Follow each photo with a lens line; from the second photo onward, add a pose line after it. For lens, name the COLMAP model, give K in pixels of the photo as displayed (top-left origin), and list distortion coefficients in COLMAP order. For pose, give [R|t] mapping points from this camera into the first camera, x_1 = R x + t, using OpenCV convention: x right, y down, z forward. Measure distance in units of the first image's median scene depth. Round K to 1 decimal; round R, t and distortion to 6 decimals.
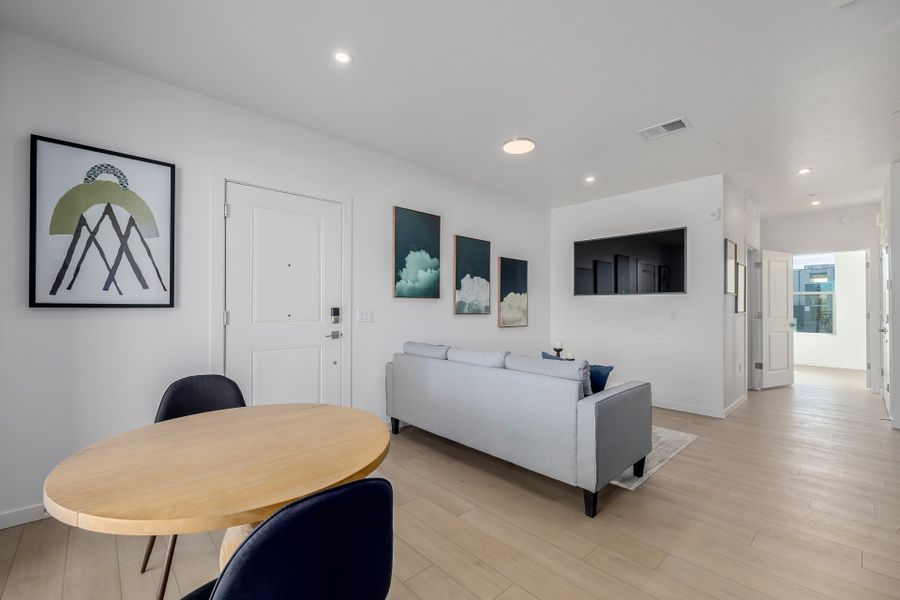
lens RADIAL K [[376.3, 0, 446.9], [0, 376.3, 300.5], [0, 0, 1]] dist [-0.007053, 0.000525]
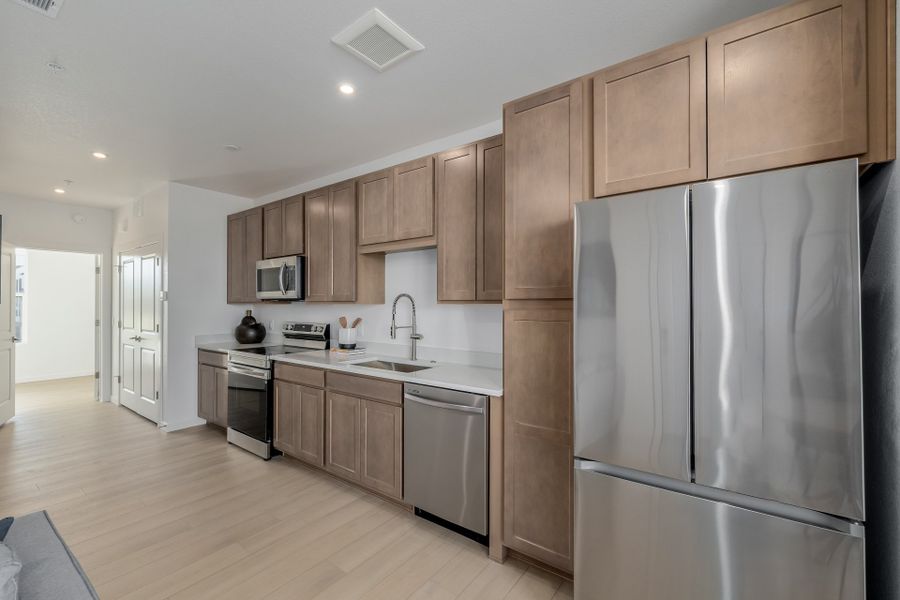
lens RADIAL K [[376.3, 0, 463.2], [0, 376.3, 300.3], [0, 0, 1]] dist [-0.007053, 0.000525]
pose [[-0.204119, 0.009976, 0.978895, -0.017301], [-0.018333, 0.999734, -0.014011, -0.034105], [-0.978774, -0.020806, -0.203882, 0.440558]]
